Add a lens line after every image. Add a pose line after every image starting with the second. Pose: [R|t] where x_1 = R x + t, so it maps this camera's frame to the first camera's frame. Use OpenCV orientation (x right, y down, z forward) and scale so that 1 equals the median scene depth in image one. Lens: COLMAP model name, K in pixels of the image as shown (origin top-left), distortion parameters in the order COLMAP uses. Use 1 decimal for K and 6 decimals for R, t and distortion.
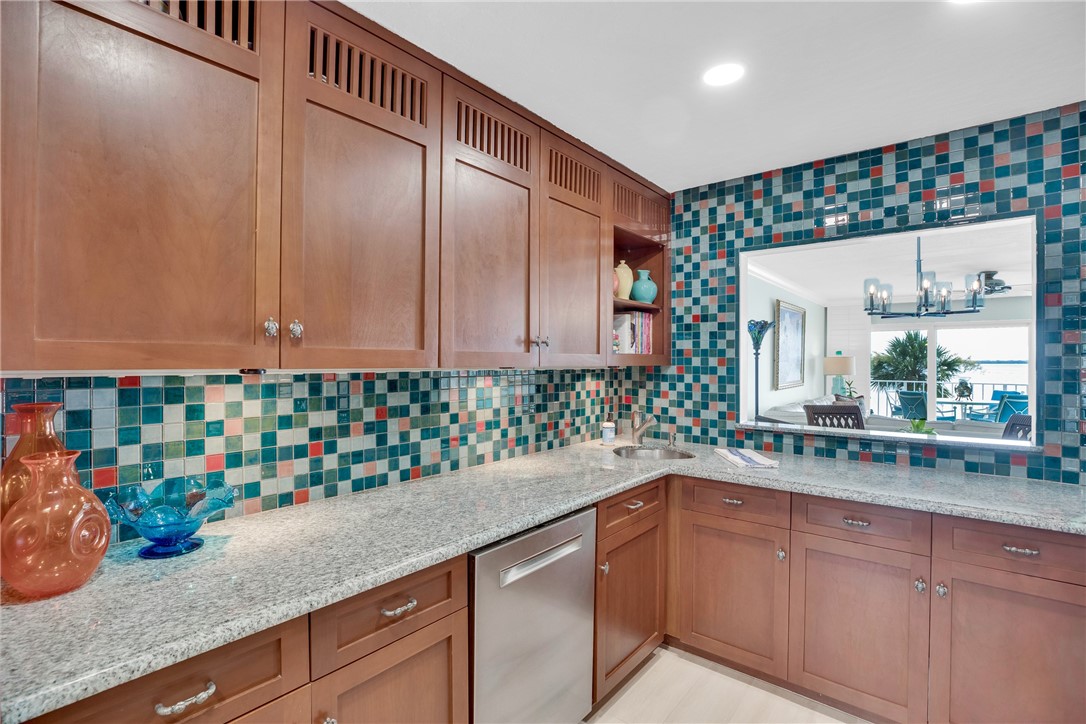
lens RADIAL K [[498.3, 0, 548.4], [0, 498.3, 360.9], [0, 0, 1]] dist [-0.037778, 0.009273]
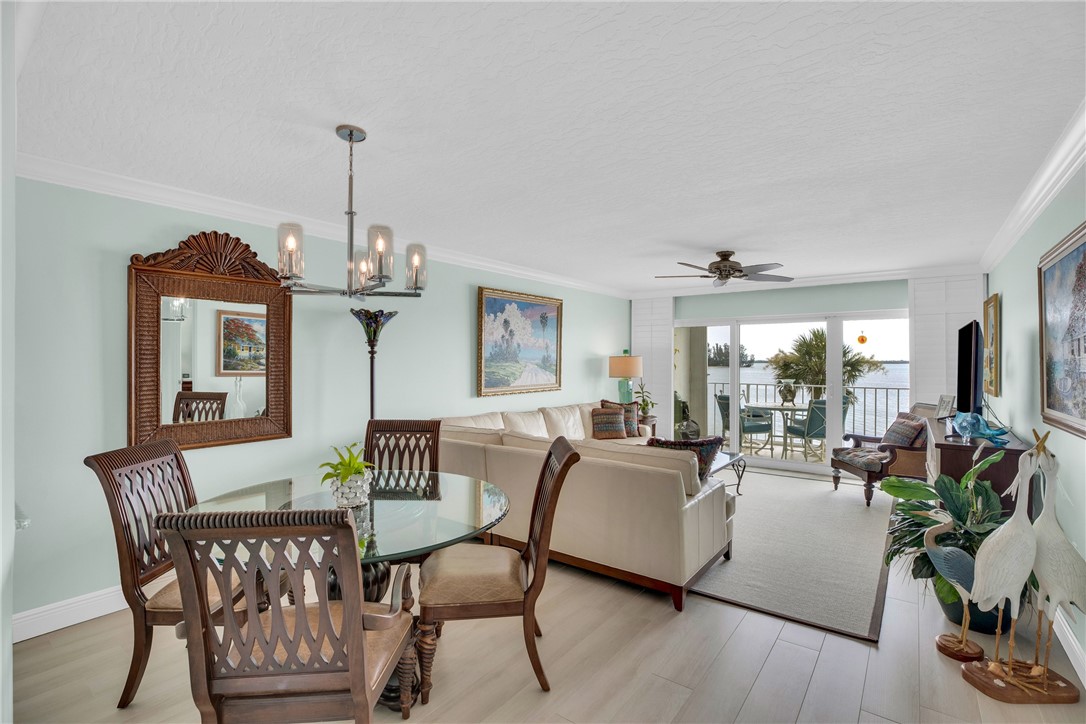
lens RADIAL K [[498.3, 0, 549.2], [0, 498.3, 362.3], [0, 0, 1]] dist [-0.037778, 0.009273]
pose [[0.999133, -0.000501, 0.041619, 1.165483], [0.000398, 0.999997, 0.002473, -0.000245], [-0.041620, -0.002454, 0.999130, 0.362756]]
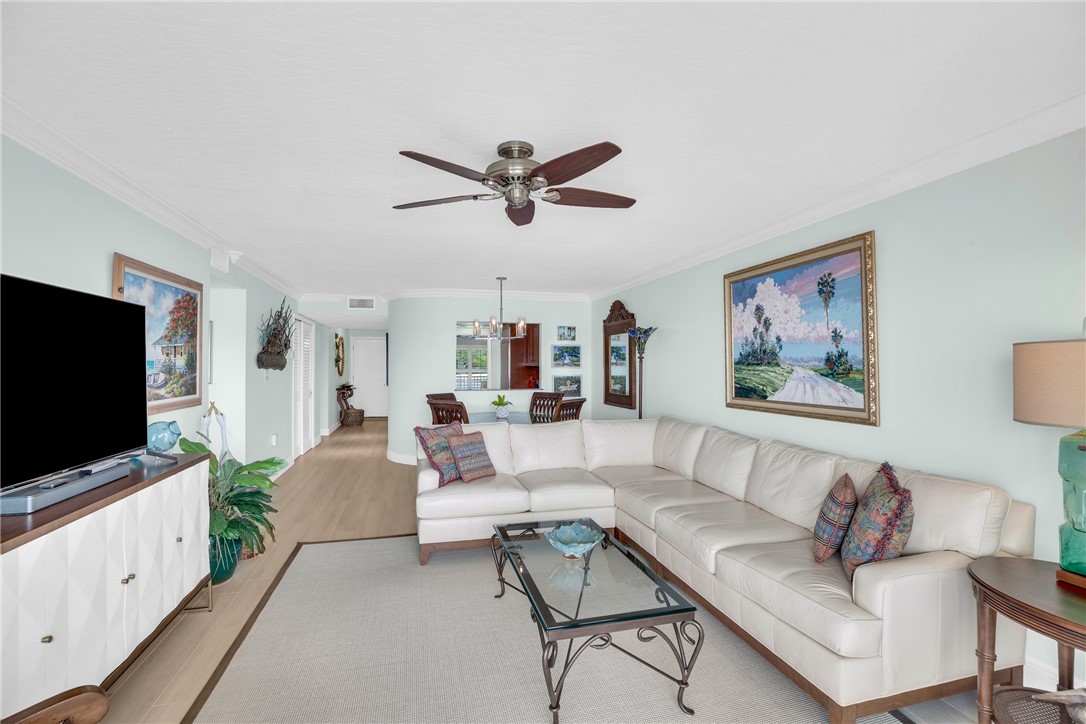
lens RADIAL K [[498.3, 0, 543.8], [0, 498.3, 360.5], [0, 0, 1]] dist [-0.037778, 0.009273]
pose [[-0.587831, -0.013347, -0.808874, 2.500286], [-0.004106, 0.999900, -0.013515, 0.011633], [0.808973, -0.004623, -0.587827, 2.570174]]
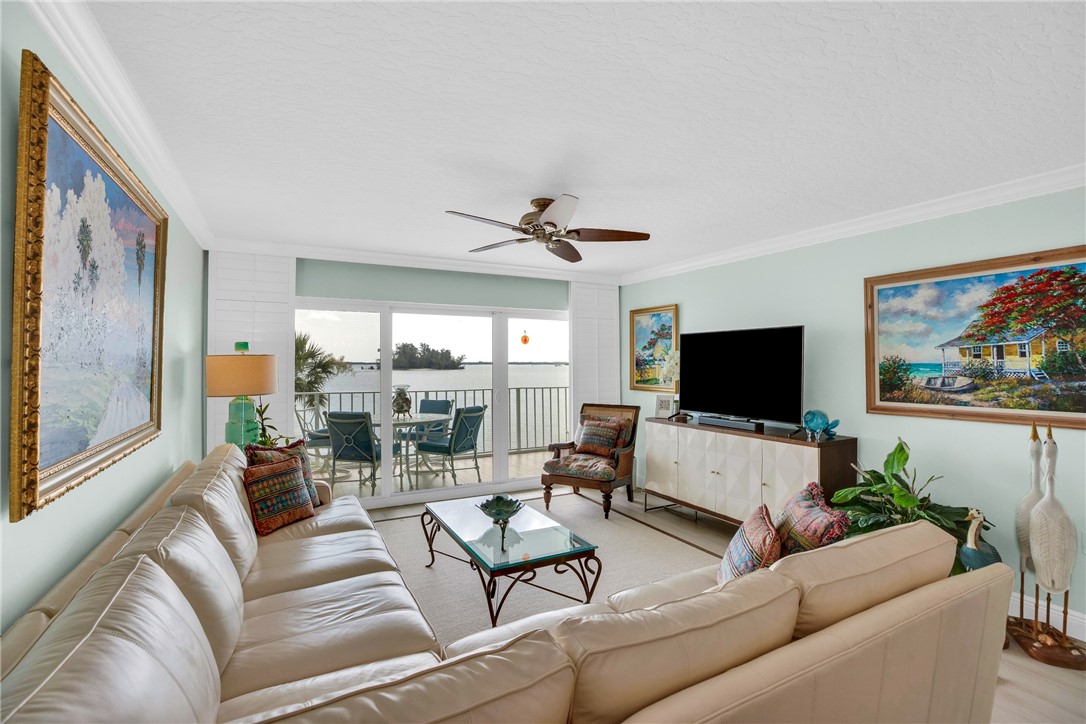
lens RADIAL K [[498.3, 0, 548.0], [0, 498.3, 361.2], [0, 0, 1]] dist [-0.037778, 0.009273]
pose [[0.386243, 0.001341, 0.922396, 0.784903], [0.000861, 0.999998, -0.001815, -0.003133], [-0.922397, 0.001495, 0.386241, 1.575500]]
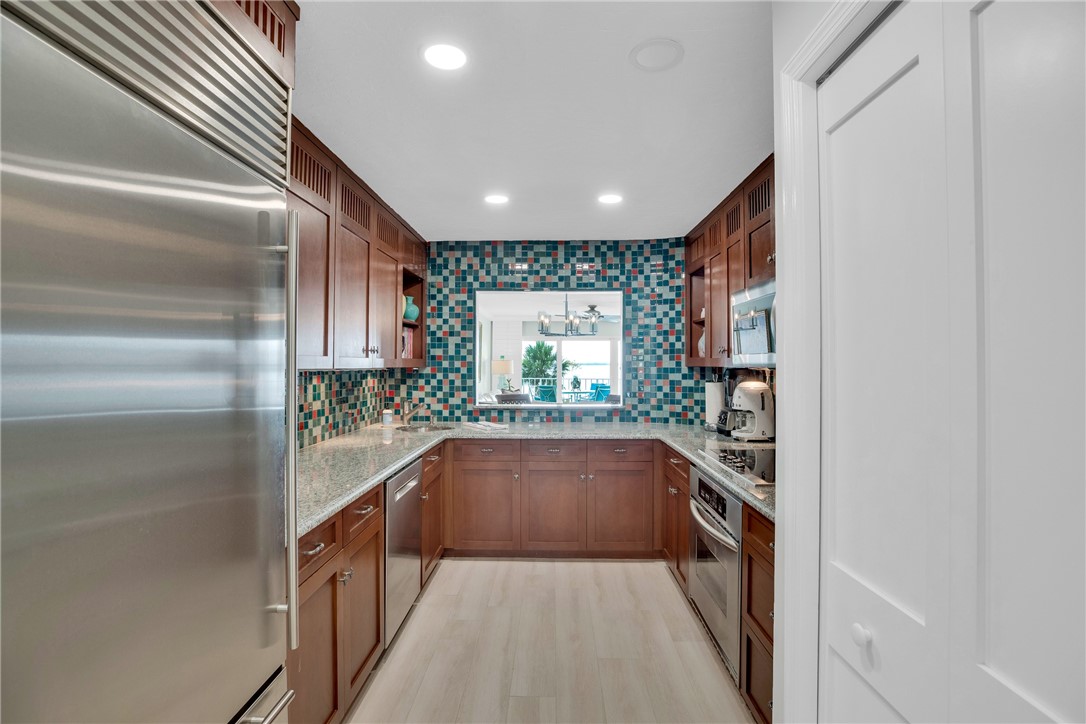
lens RADIAL K [[498.3, 0, 545.6], [0, 498.3, 362.6], [0, 0, 1]] dist [-0.037778, 0.009273]
pose [[0.788253, 0.000849, 0.615351, -0.366993], [-0.000335, 0.999999, -0.000950, -0.001499], [-0.615351, 0.000542, 0.788253, -0.308563]]
